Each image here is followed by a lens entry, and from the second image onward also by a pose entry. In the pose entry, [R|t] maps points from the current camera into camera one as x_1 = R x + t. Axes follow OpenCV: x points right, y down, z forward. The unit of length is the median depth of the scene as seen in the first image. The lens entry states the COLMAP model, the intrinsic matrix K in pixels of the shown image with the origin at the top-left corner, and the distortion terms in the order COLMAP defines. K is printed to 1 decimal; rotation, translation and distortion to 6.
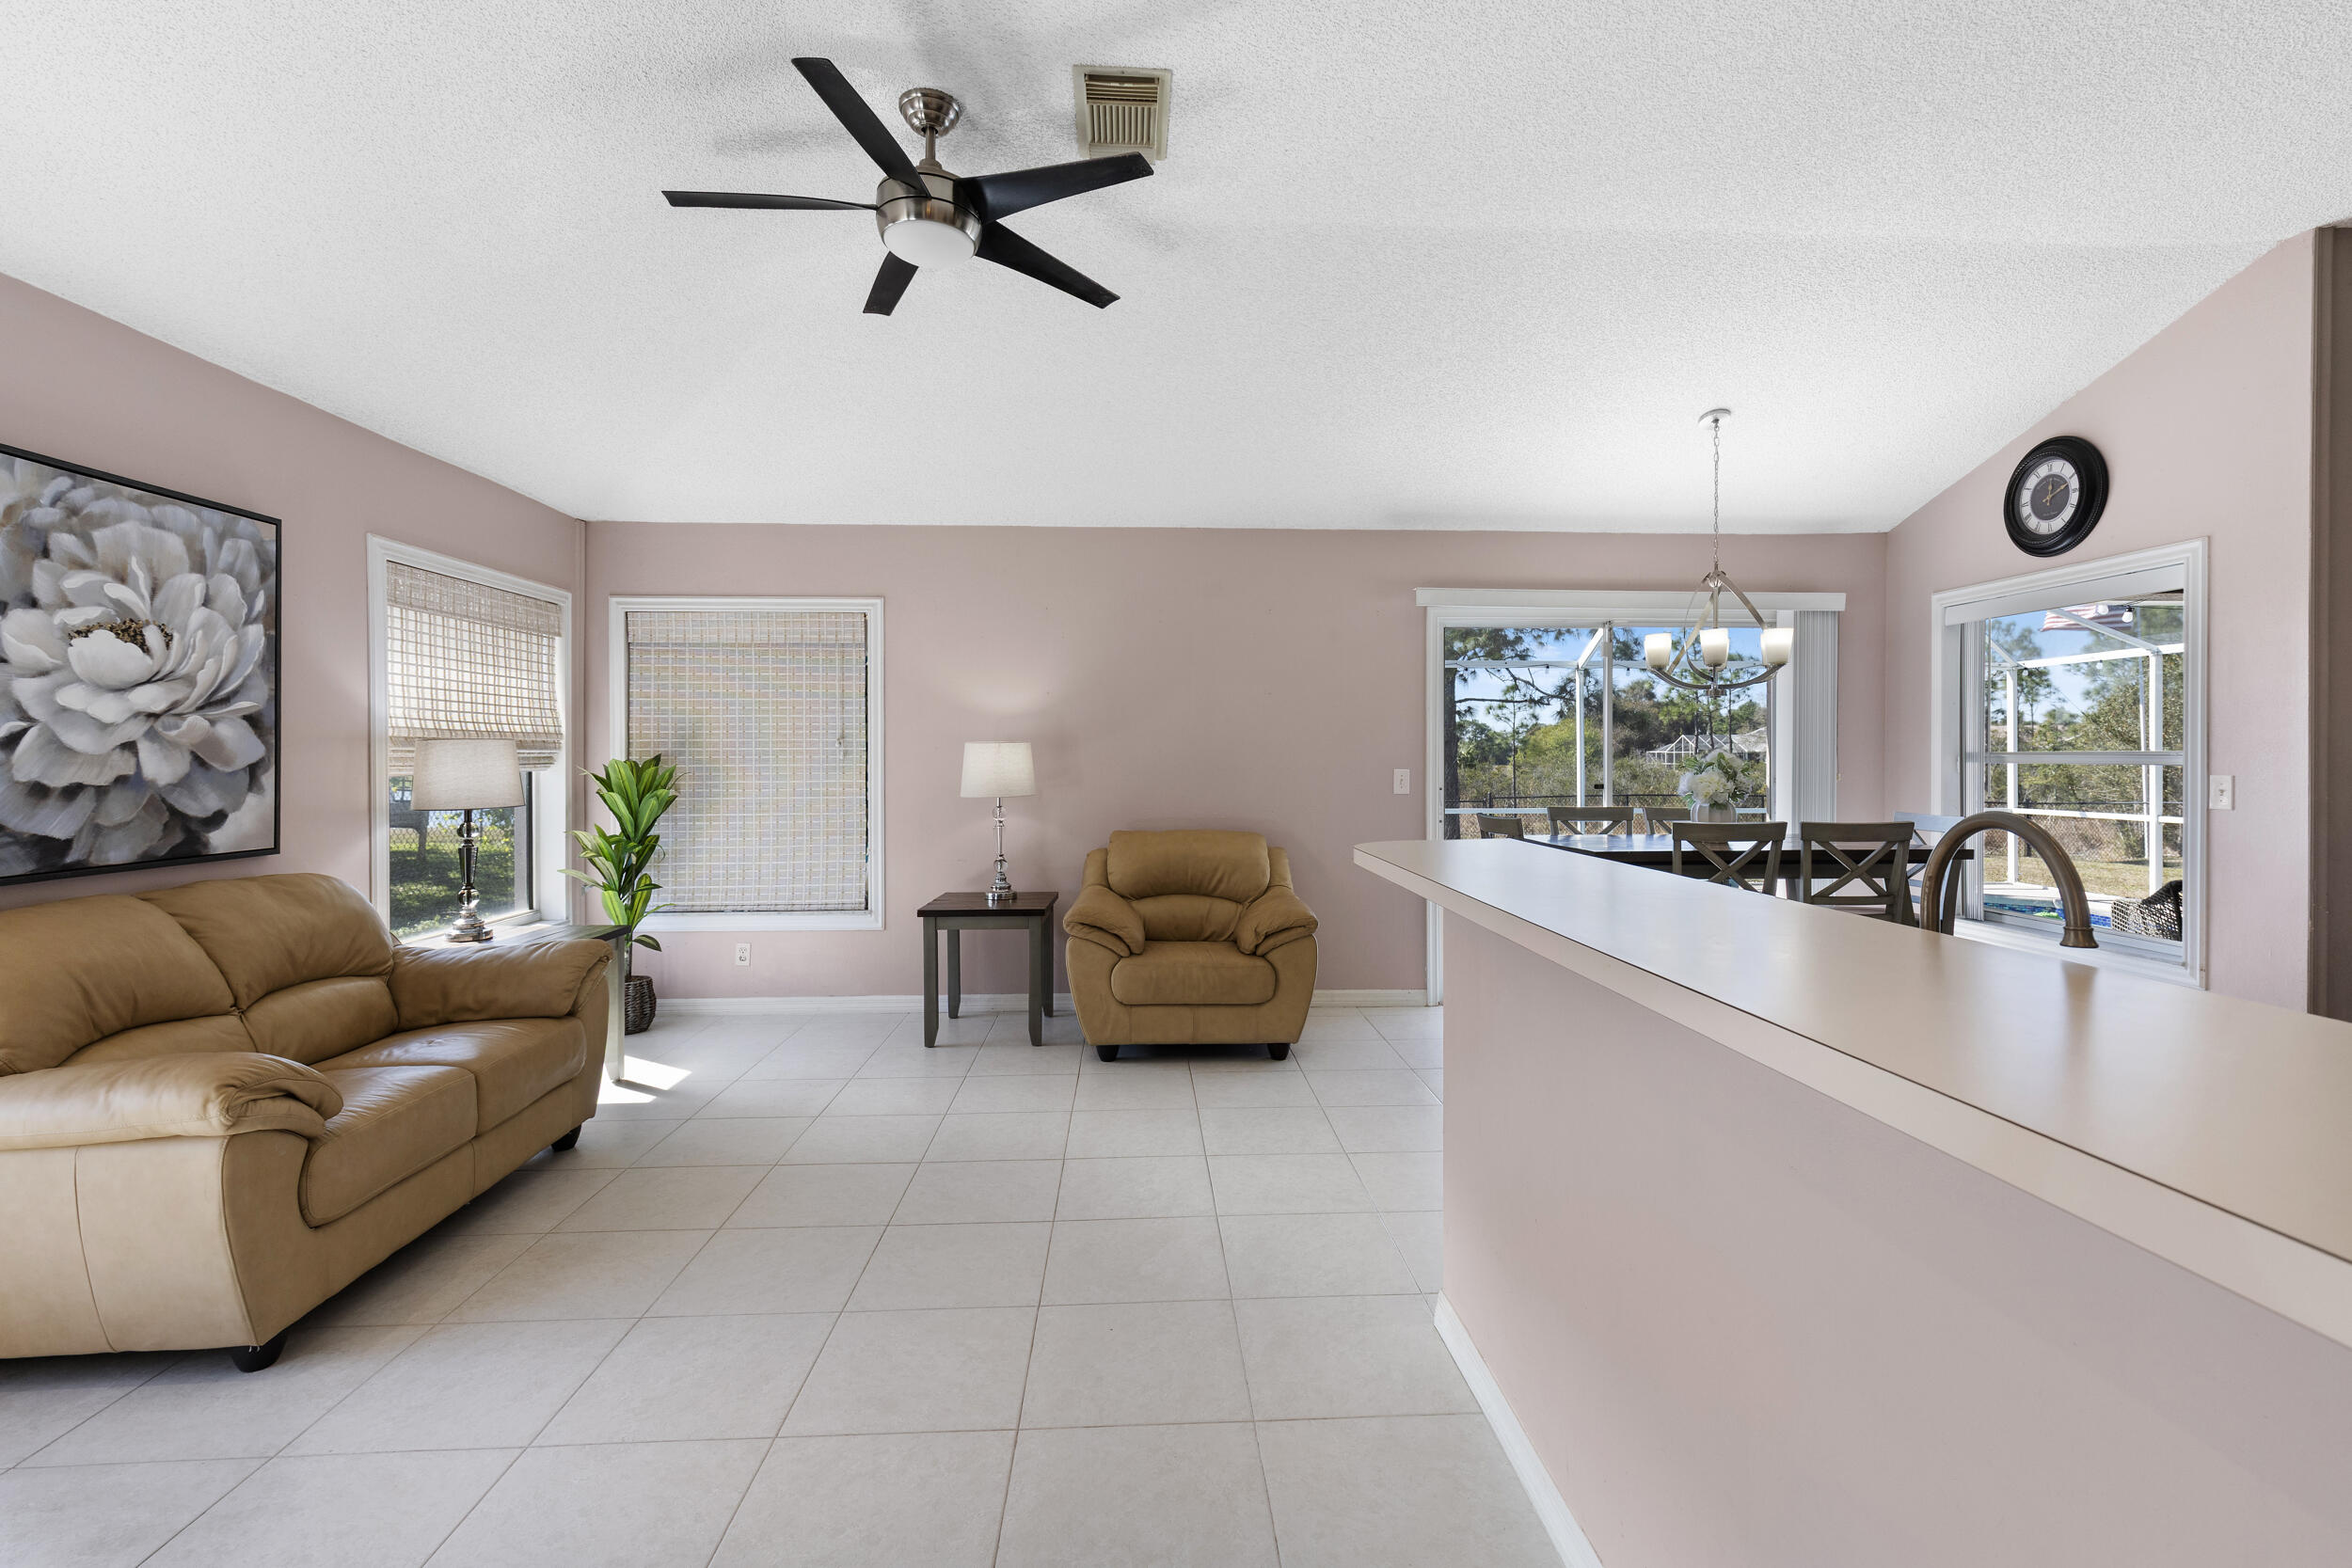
lens RADIAL K [[1056.5, 0, 1184.1], [0, 1056.5, 764.6], [0, 0, 1]] dist [0.002799, -0.000188]
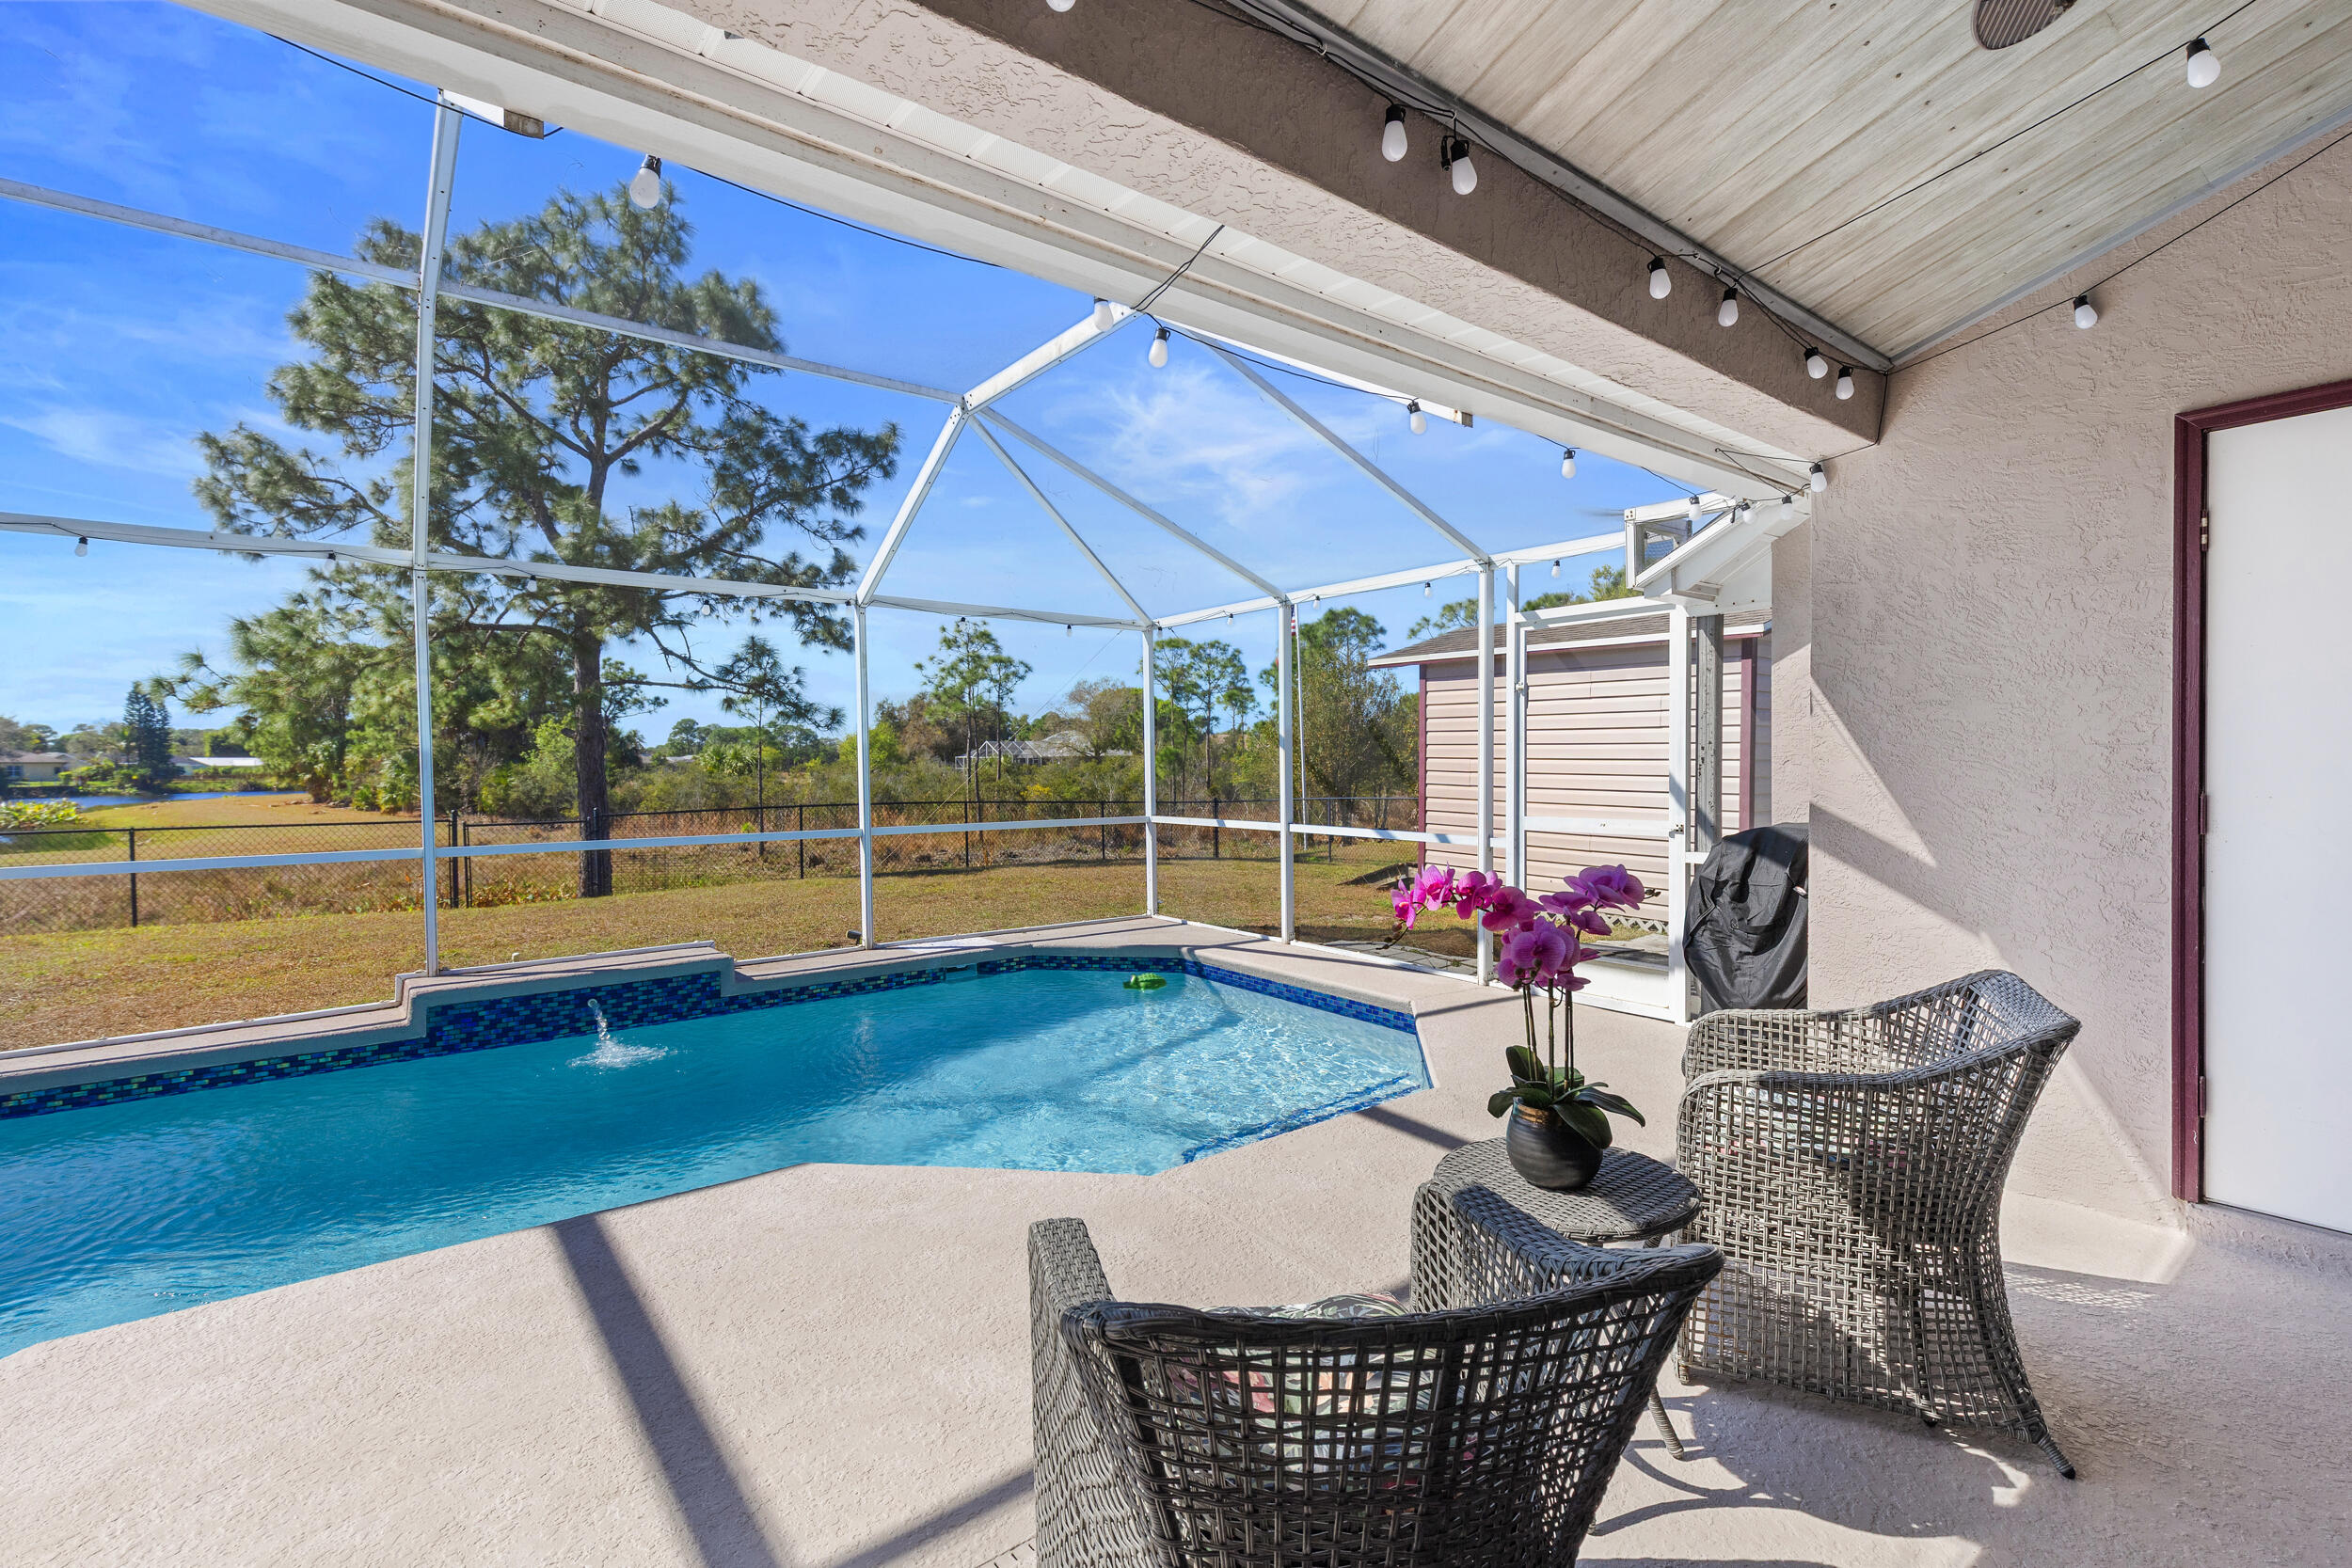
lens RADIAL K [[1047.2, 0, 1182.4], [0, 1047.2, 773.5], [0, 0, 1]] dist [0.014384, 0.000084]
pose [[0.819576, -0.012897, 0.572825, 1.275300], [0.011663, 0.999915, 0.005826, 0.023880], [-0.572851, 0.001906, 0.819657, 1.277003]]
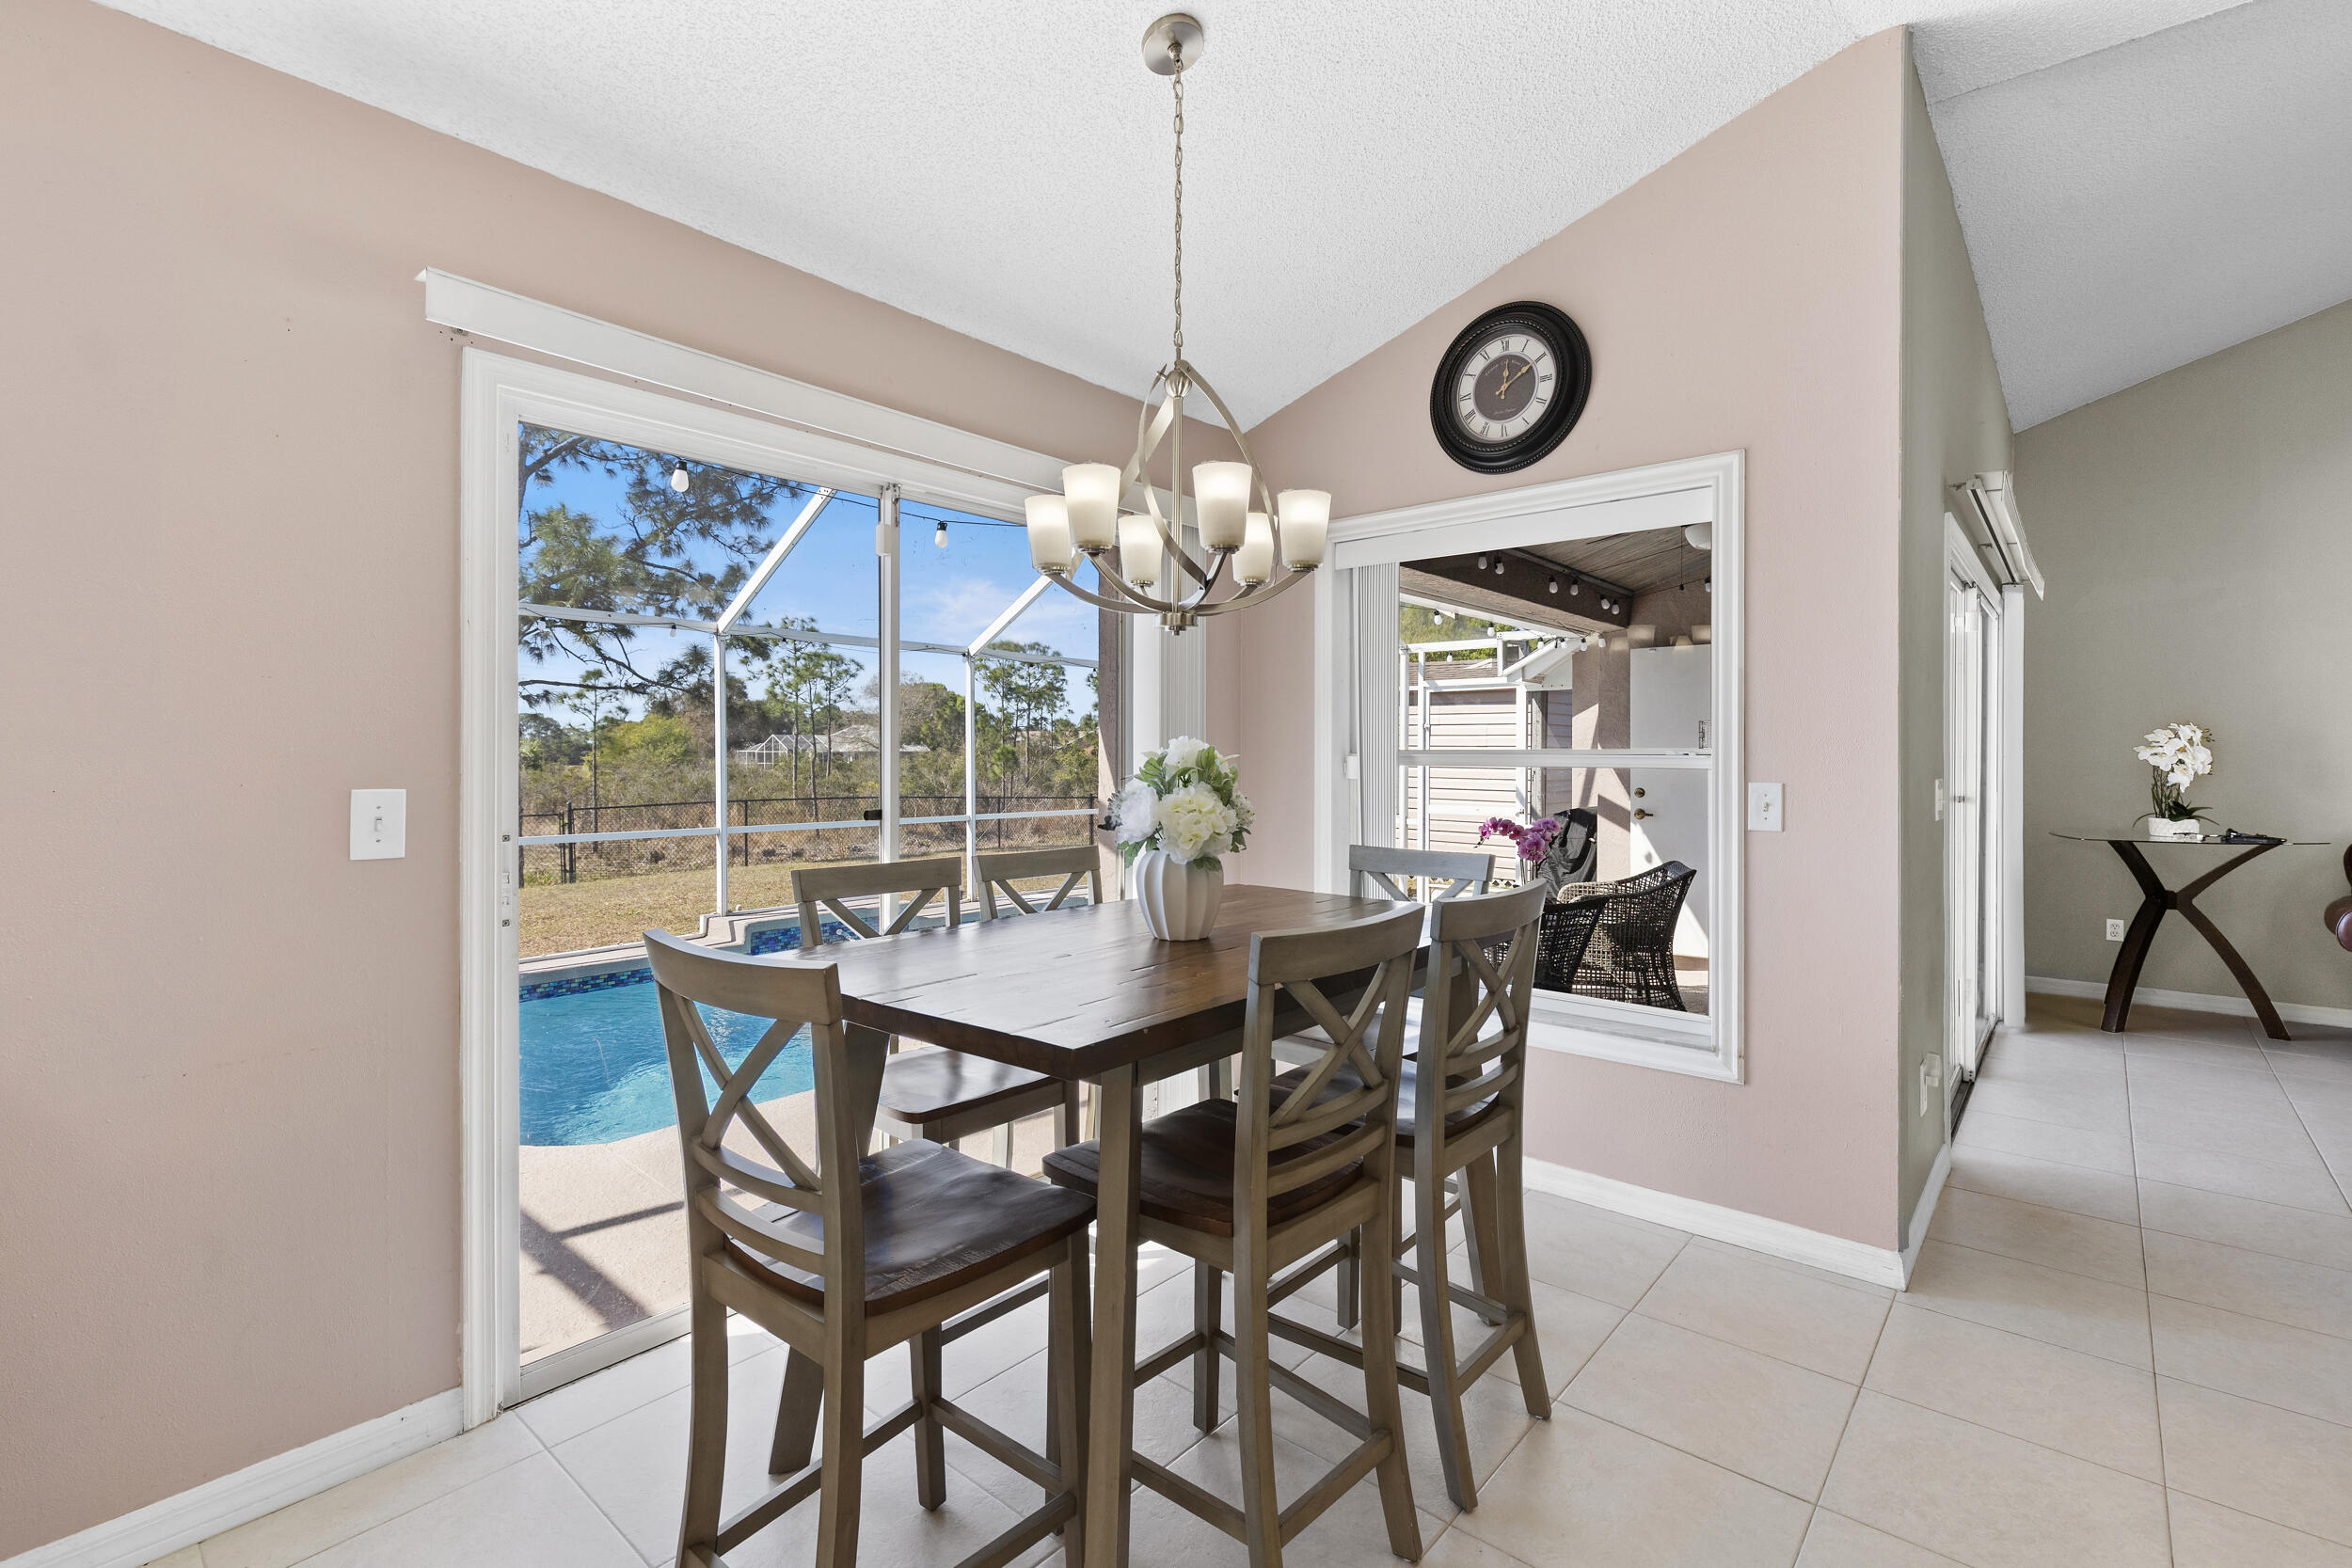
lens RADIAL K [[1056.5, 0, 1184.1], [0, 1056.5, 764.6], [0, 0, 1]] dist [0.002799, -0.000188]
pose [[0.684770, -0.003739, 0.728750, 0.214660], [0.003253, 0.999993, 0.002074, -0.006058], [-0.728752, 0.000950, 0.684777, 0.907594]]
